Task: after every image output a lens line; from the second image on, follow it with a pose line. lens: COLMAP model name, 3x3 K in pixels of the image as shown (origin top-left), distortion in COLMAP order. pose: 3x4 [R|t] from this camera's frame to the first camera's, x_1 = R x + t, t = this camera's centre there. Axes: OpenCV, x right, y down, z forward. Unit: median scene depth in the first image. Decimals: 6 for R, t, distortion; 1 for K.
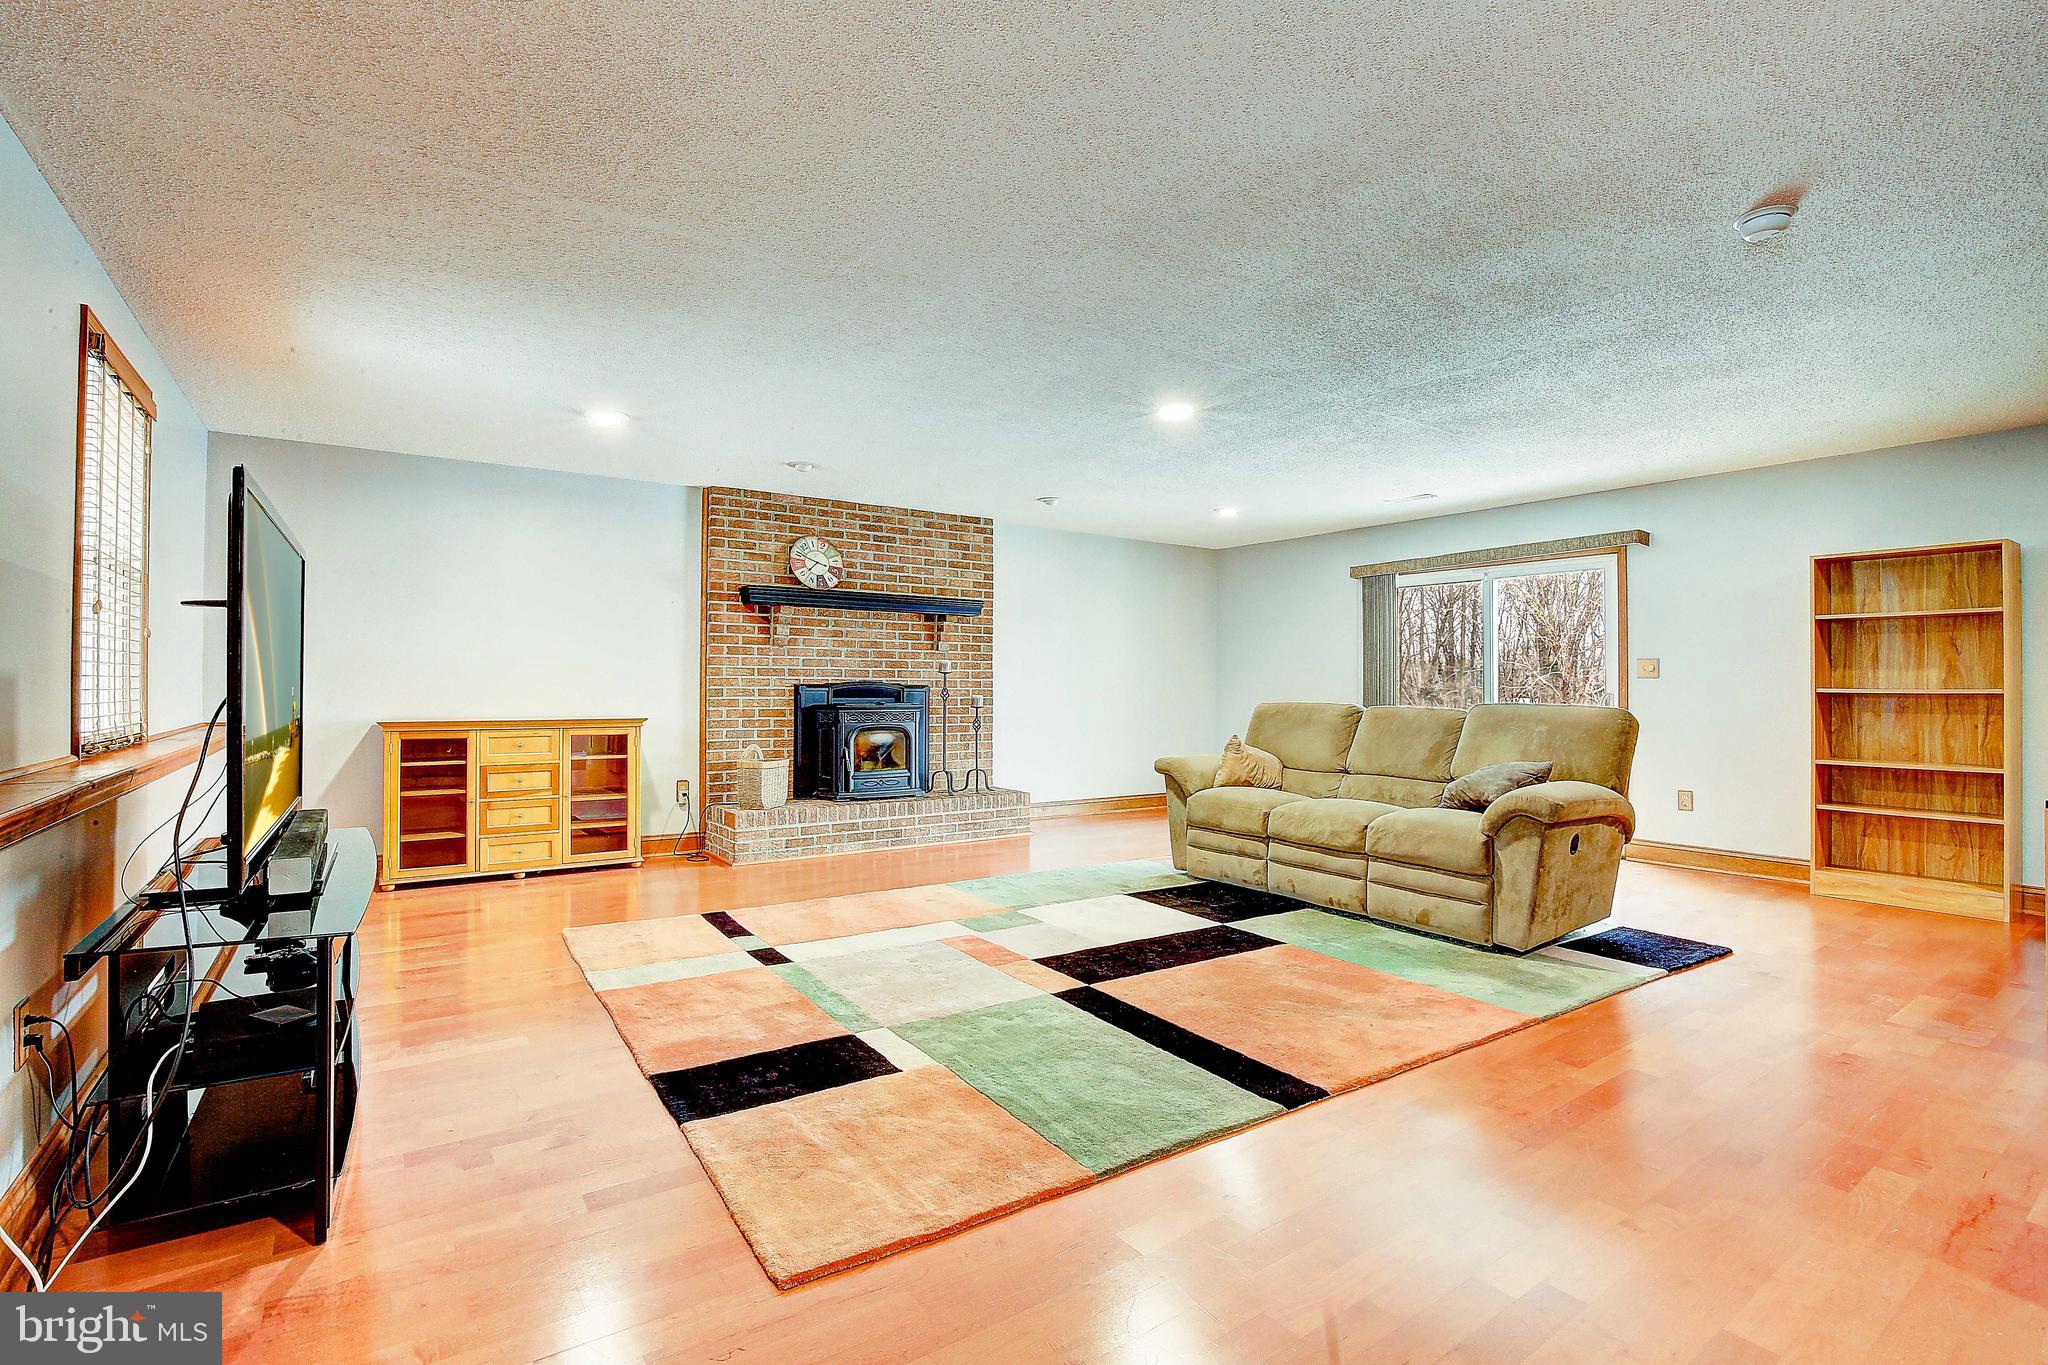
lens RADIAL K [[940.7, 0, 1002.8], [0, 940.7, 686.1], [0, 0, 1]] dist [-0.037293, 0.004408]
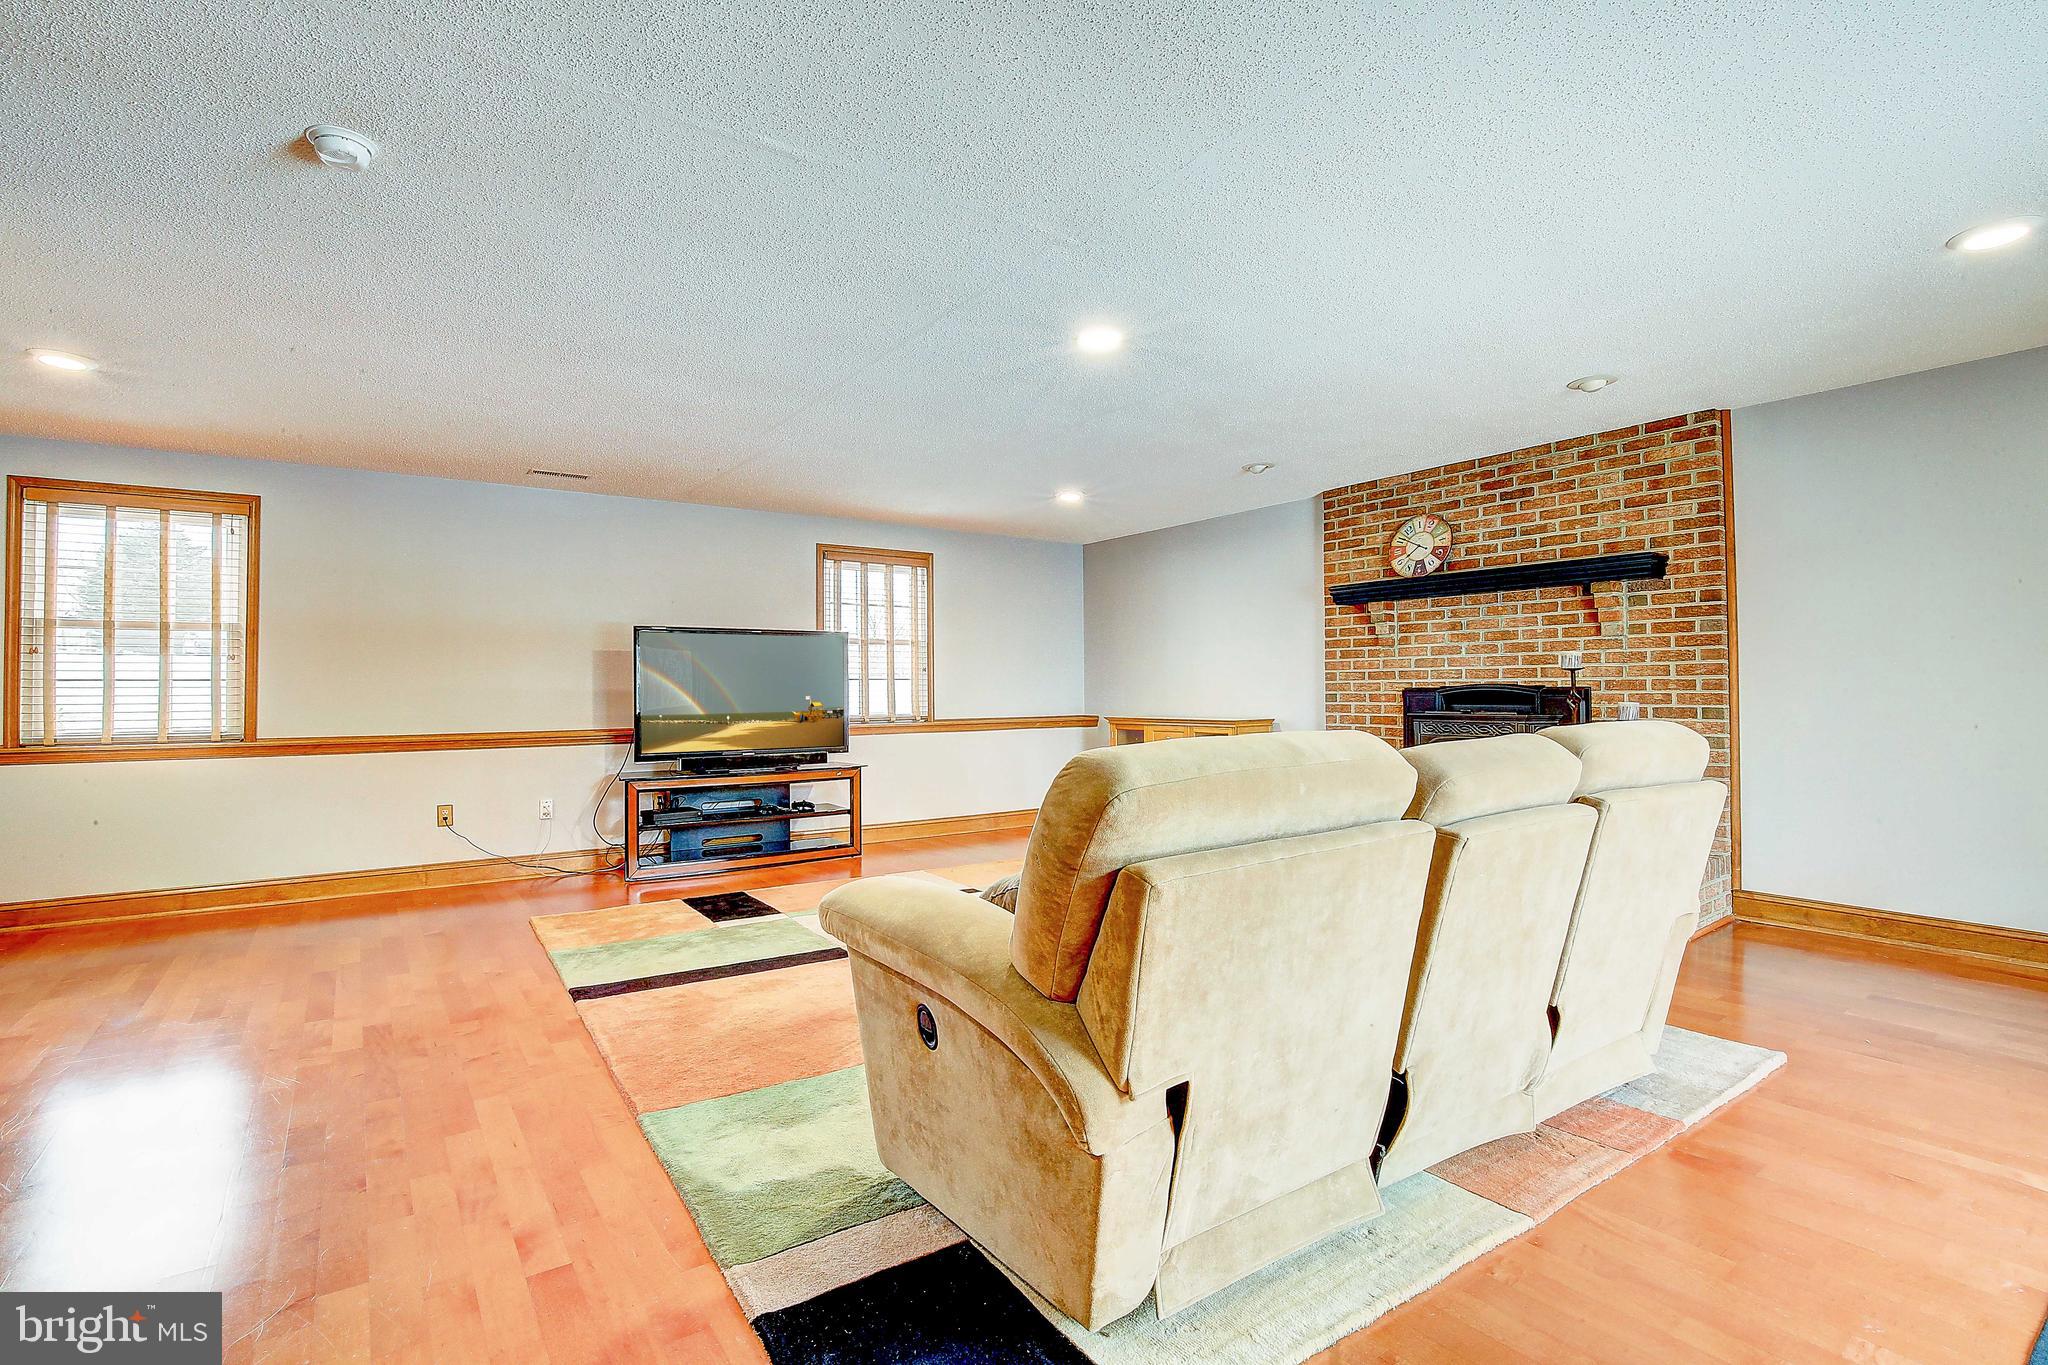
lens RADIAL K [[940.7, 0, 1008.4], [0, 940.7, 685.6], [0, 0, 1]] dist [-0.037293, 0.004408]
pose [[0.000769, -0.008910, -0.999960, 0.640976], [0.007794, 0.999930, -0.008904, 0.000475], [0.999969, -0.007787, 0.000839, 0.613603]]
